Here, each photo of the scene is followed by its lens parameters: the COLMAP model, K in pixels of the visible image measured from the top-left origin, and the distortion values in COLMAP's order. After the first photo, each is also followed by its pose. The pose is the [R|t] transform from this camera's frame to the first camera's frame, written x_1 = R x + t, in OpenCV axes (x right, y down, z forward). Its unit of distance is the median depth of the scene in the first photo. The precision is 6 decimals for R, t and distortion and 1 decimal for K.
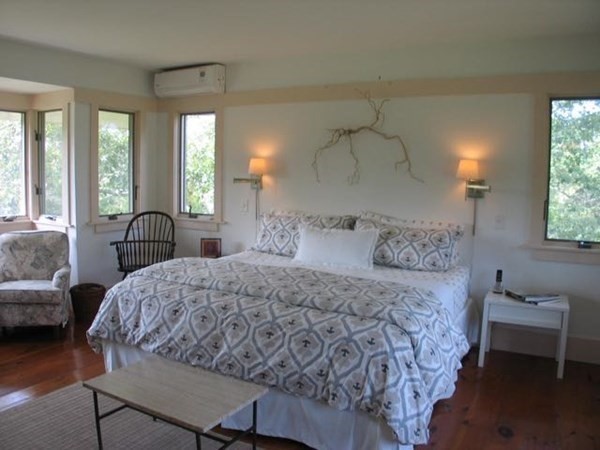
lens RADIAL K [[496.1, 0, 299.3], [0, 496.1, 223.9], [0, 0, 1]] dist [-0.202750, 0.095524]
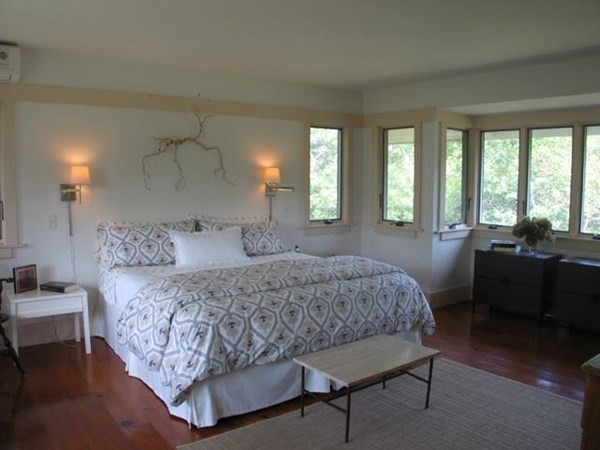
lens RADIAL K [[496.1, 0, 299.3], [0, 496.1, 223.9], [0, 0, 1]] dist [-0.202750, 0.095524]
pose [[0.409510, -0.100673, 0.906734, -0.805897], [0.090650, 0.993464, 0.069362, -0.060955], [-0.907791, 0.053791, 0.415959, 0.336572]]
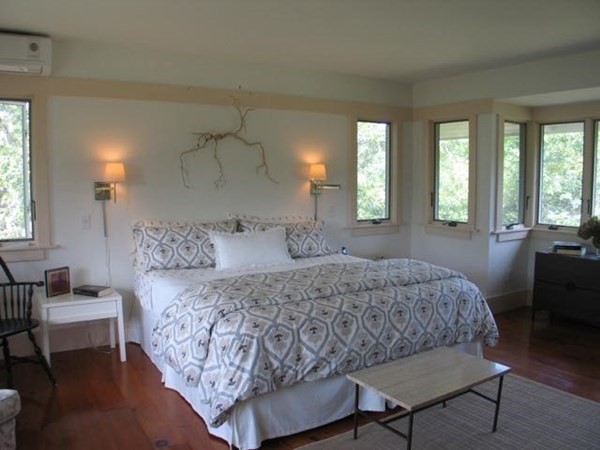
lens RADIAL K [[496.1, 0, 299.3], [0, 496.1, 223.9], [0, 0, 1]] dist [-0.202750, 0.095524]
pose [[0.478895, -0.101226, 0.872017, -0.746599], [0.095502, 0.993442, 0.062873, -0.058766], [-0.872662, 0.053170, 0.485421, 0.386120]]
